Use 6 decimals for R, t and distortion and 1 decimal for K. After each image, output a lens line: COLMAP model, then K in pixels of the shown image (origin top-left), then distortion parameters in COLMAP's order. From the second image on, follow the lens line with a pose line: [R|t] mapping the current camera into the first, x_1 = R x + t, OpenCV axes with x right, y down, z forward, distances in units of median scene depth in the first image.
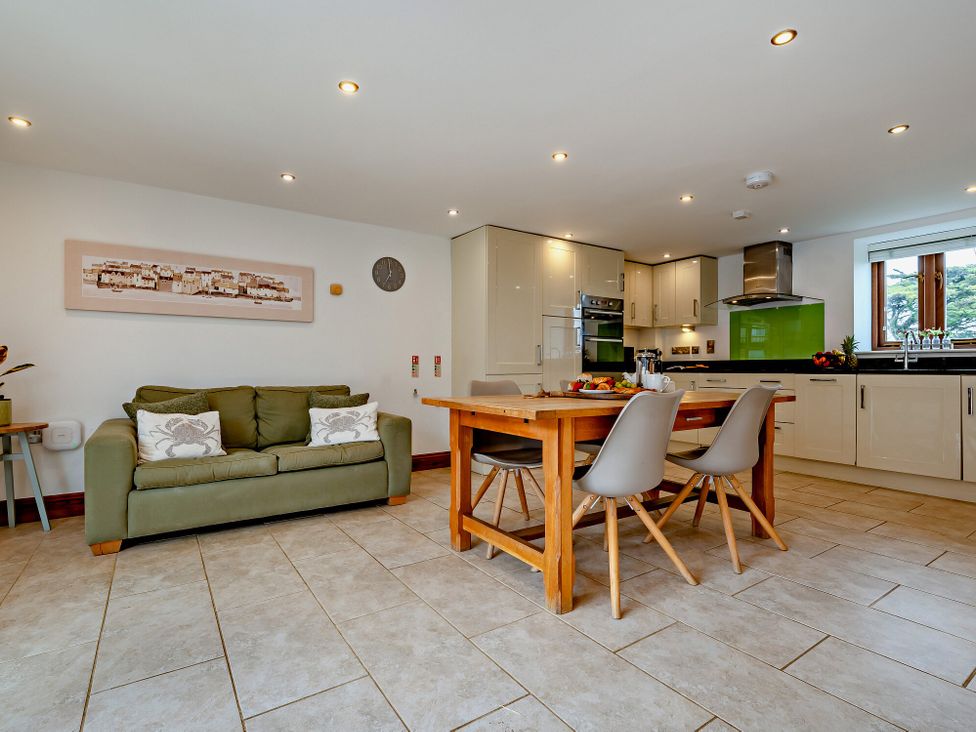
lens RADIAL K [[509.8, 0, 499.4], [0, 509.8, 366.8], [0, 0, 1]] dist [-0.005500, -0.000839]
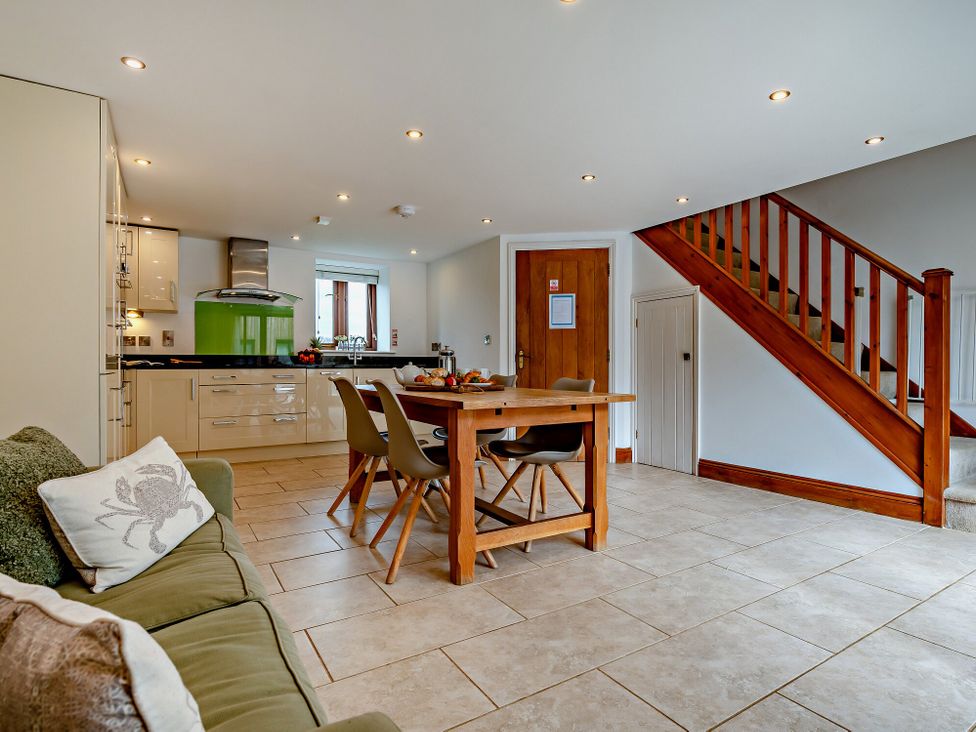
lens RADIAL K [[509.8, 0, 499.4], [0, 509.8, 366.8], [0, 0, 1]] dist [-0.005500, -0.000839]
pose [[0.028488, -0.003375, 0.999588, -1.454874], [-0.003883, 0.999986, 0.003487, 0.010473], [-0.999587, -0.003980, 0.028475, 1.485234]]
